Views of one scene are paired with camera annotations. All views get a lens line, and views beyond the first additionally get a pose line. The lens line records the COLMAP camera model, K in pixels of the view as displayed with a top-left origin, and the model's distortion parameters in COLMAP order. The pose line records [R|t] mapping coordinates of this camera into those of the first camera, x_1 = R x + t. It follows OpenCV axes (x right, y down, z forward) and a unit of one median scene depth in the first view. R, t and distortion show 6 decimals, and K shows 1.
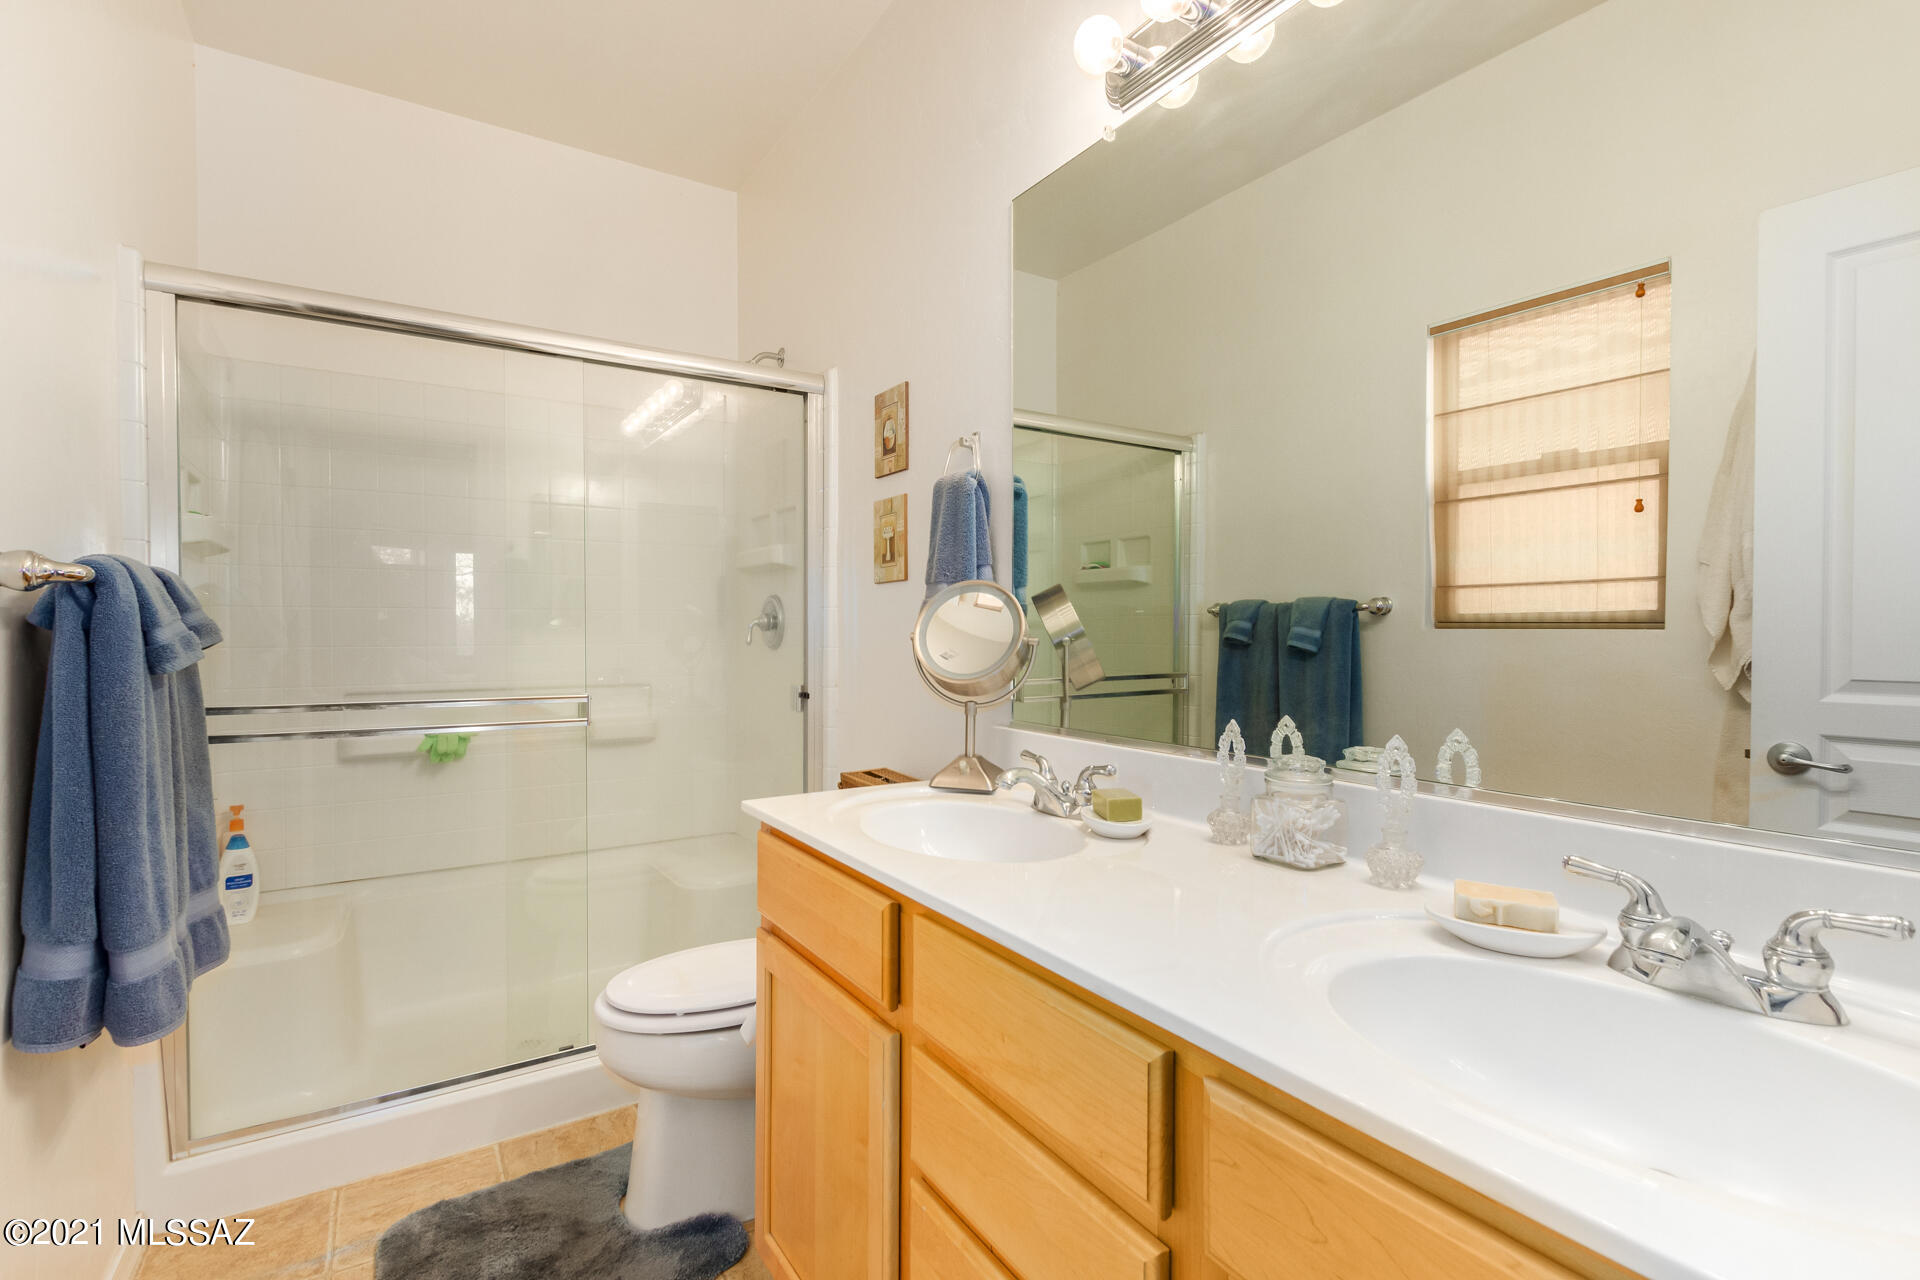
lens RADIAL K [[896.2, 0, 956.9], [0, 896.2, 631.1], [0, 0, 1]] dist [0.002342, 0.003414]
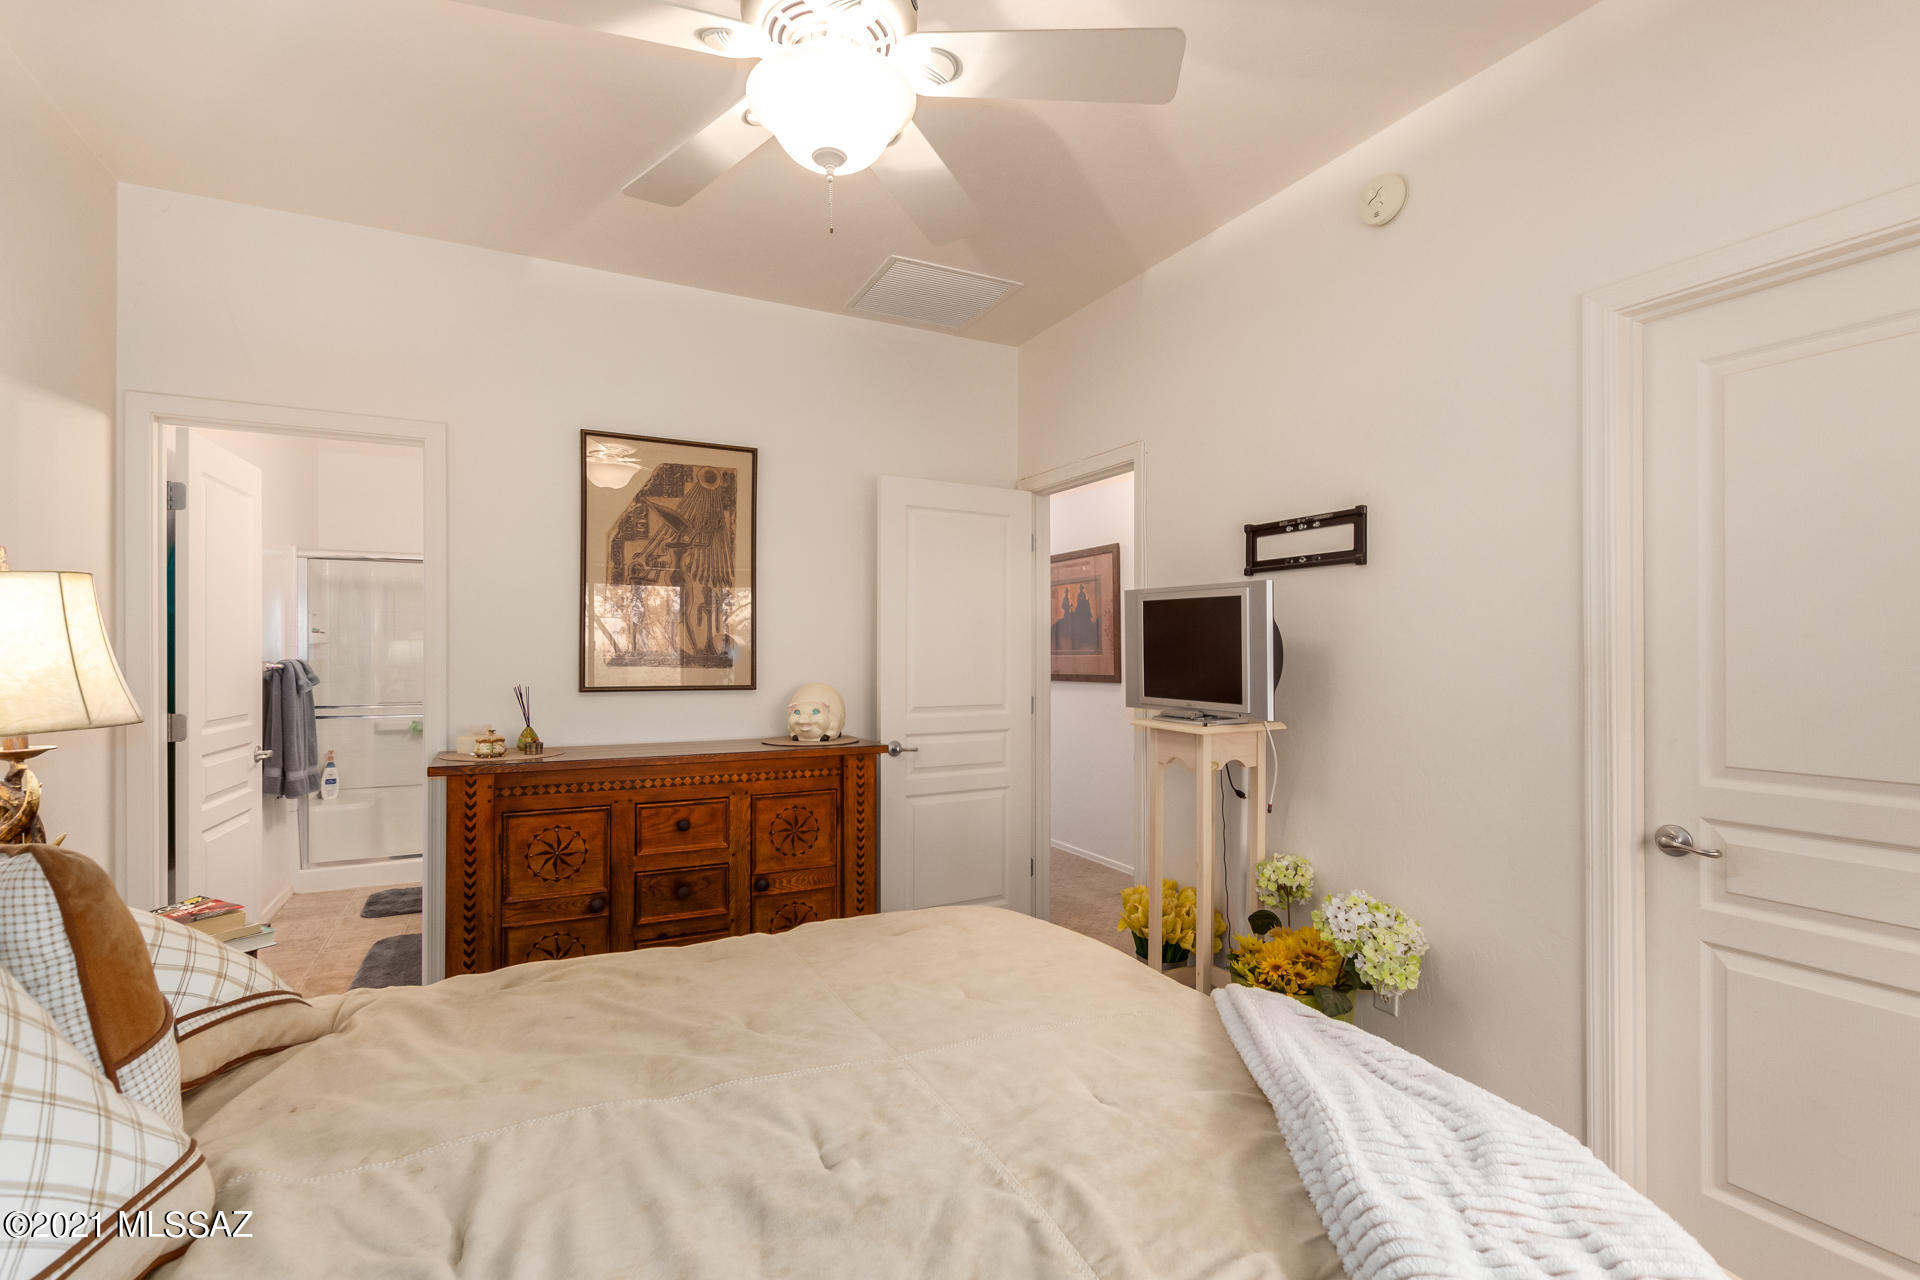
lens RADIAL K [[896.2, 0, 963.5], [0, 896.2, 655.8], [0, 0, 1]] dist [0.002342, 0.003414]
pose [[0.995638, 0.014339, -0.092193, 1.558880], [-0.014509, 0.999894, -0.001166, -0.105026], [0.092166, 0.002499, 0.995740, -1.743467]]
